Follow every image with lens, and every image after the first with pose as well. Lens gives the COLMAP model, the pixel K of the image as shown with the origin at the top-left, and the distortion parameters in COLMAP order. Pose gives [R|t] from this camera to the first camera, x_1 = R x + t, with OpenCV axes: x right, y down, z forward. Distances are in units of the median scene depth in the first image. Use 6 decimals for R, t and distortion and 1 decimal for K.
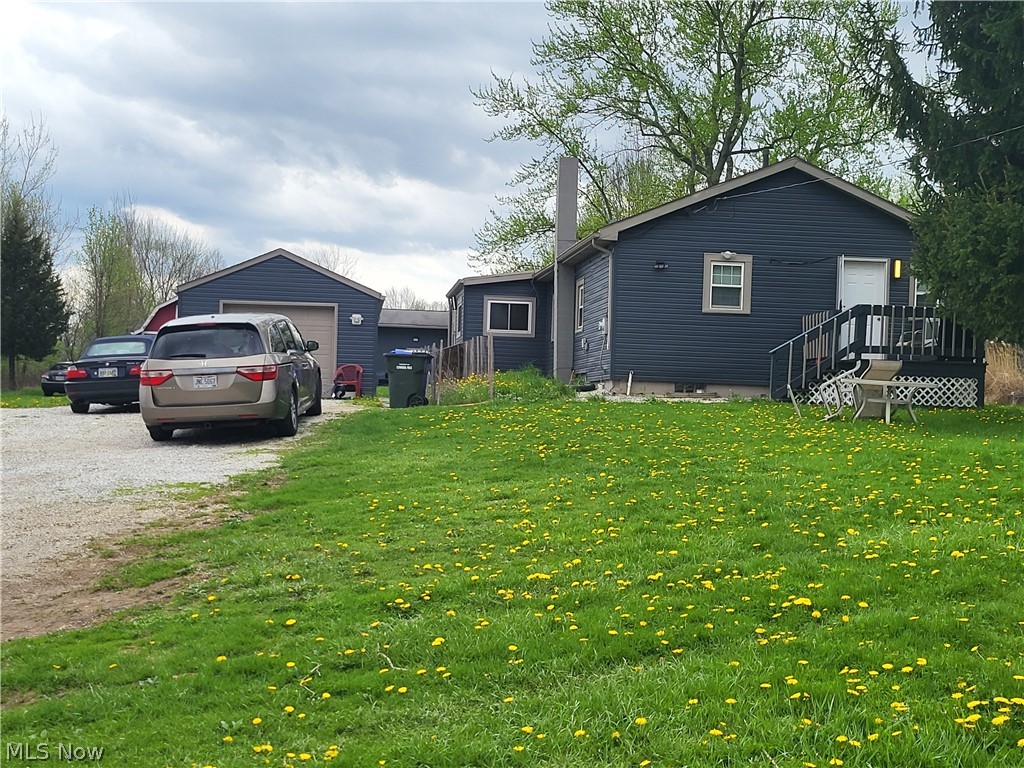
lens RADIAL K [[721.2, 0, 541.0], [0, 721.2, 478.7], [0, 0, 1]] dist [-0.006186, -0.005469]
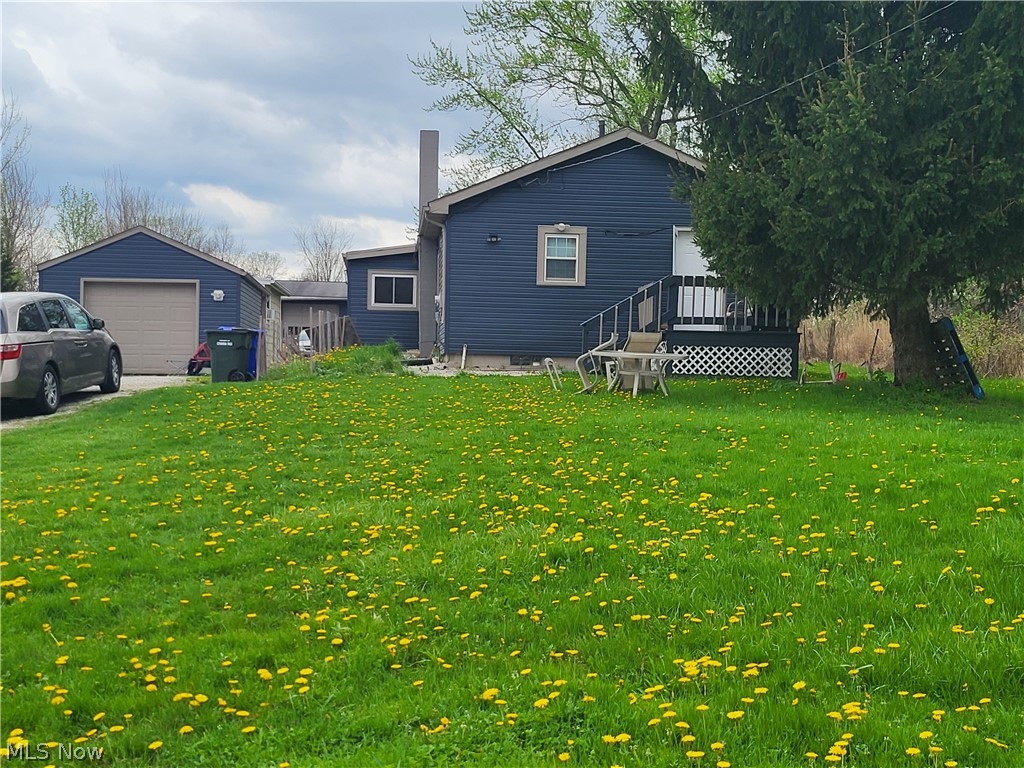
lens RADIAL K [[722.2, 0, 511.6], [0, 722.2, 456.9], [0, 0, 1]] dist [0.002265, 0.000579]
pose [[0.999933, -0.011164, -0.002982, 0.188656], [0.011189, 0.999901, 0.008481, -0.000906], [0.002887, -0.008513, 0.999960, -0.005326]]
